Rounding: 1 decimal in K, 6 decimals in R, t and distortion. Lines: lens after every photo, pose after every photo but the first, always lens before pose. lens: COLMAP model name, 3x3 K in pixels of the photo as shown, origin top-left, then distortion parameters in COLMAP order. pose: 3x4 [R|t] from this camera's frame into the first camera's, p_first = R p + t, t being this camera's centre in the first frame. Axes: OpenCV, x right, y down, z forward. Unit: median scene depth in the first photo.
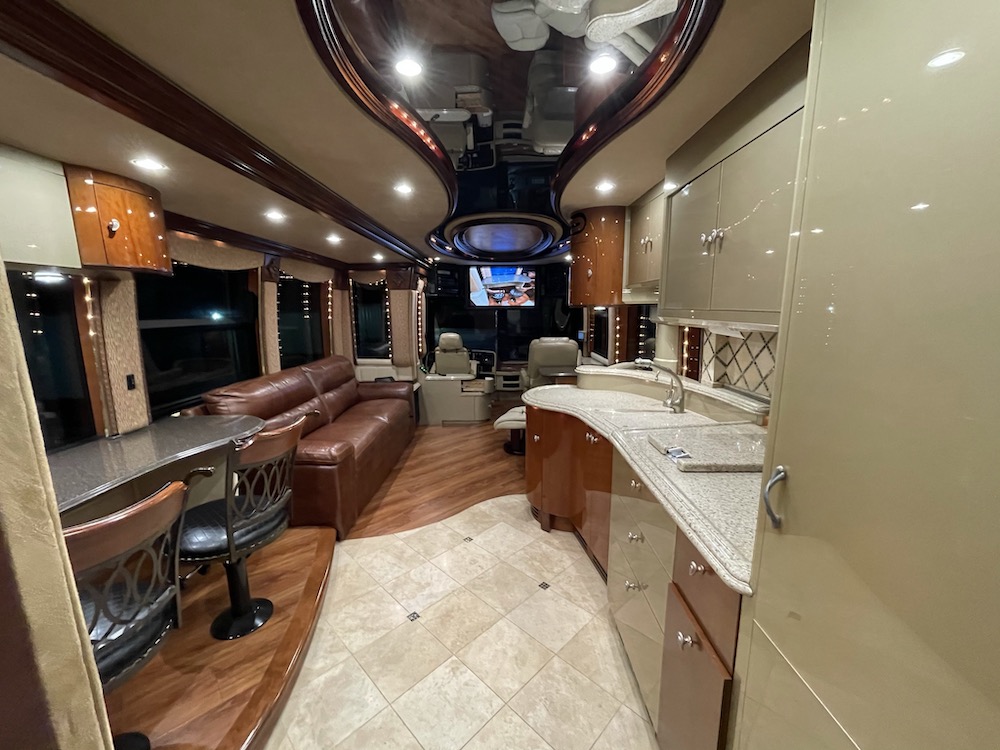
lens RADIAL K [[402.2, 0, 496.1], [0, 402.2, 377.6], [0, 0, 1]] dist [-0.003035, -0.000524]
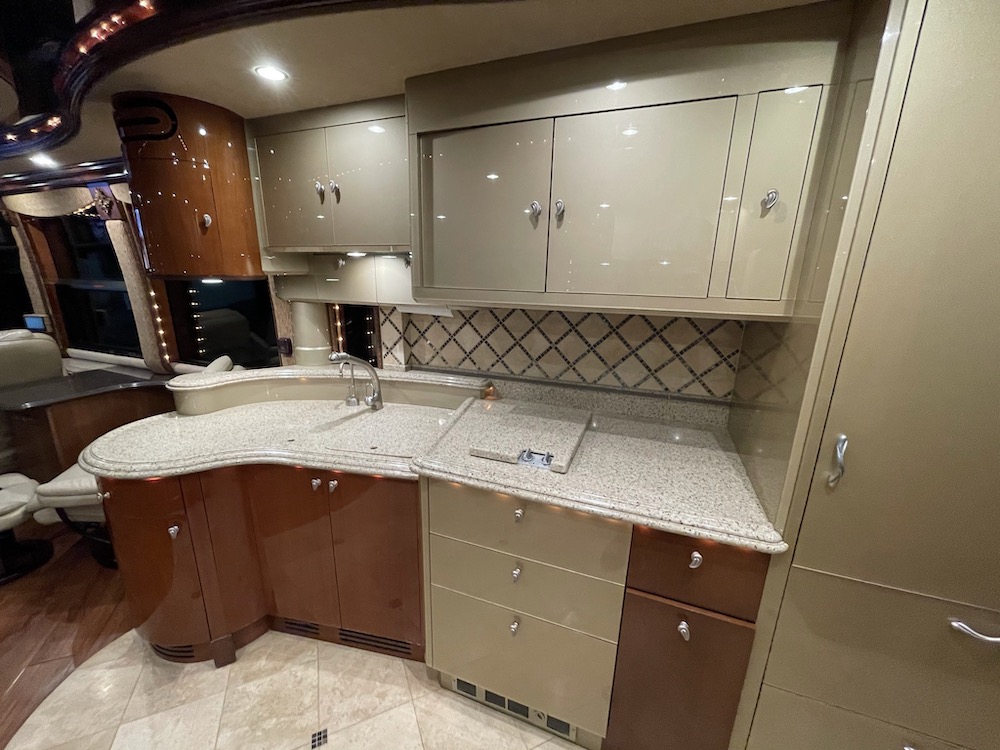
lens RADIAL K [[402.2, 0, 495.3], [0, 402.2, 378.8], [0, 0, 1]] dist [-0.003035, -0.000524]
pose [[0.353523, -0.222840, 0.908495, -0.139477], [0.141514, 0.972773, 0.183539, -0.061874], [-0.924659, 0.063679, 0.375433, 0.299212]]
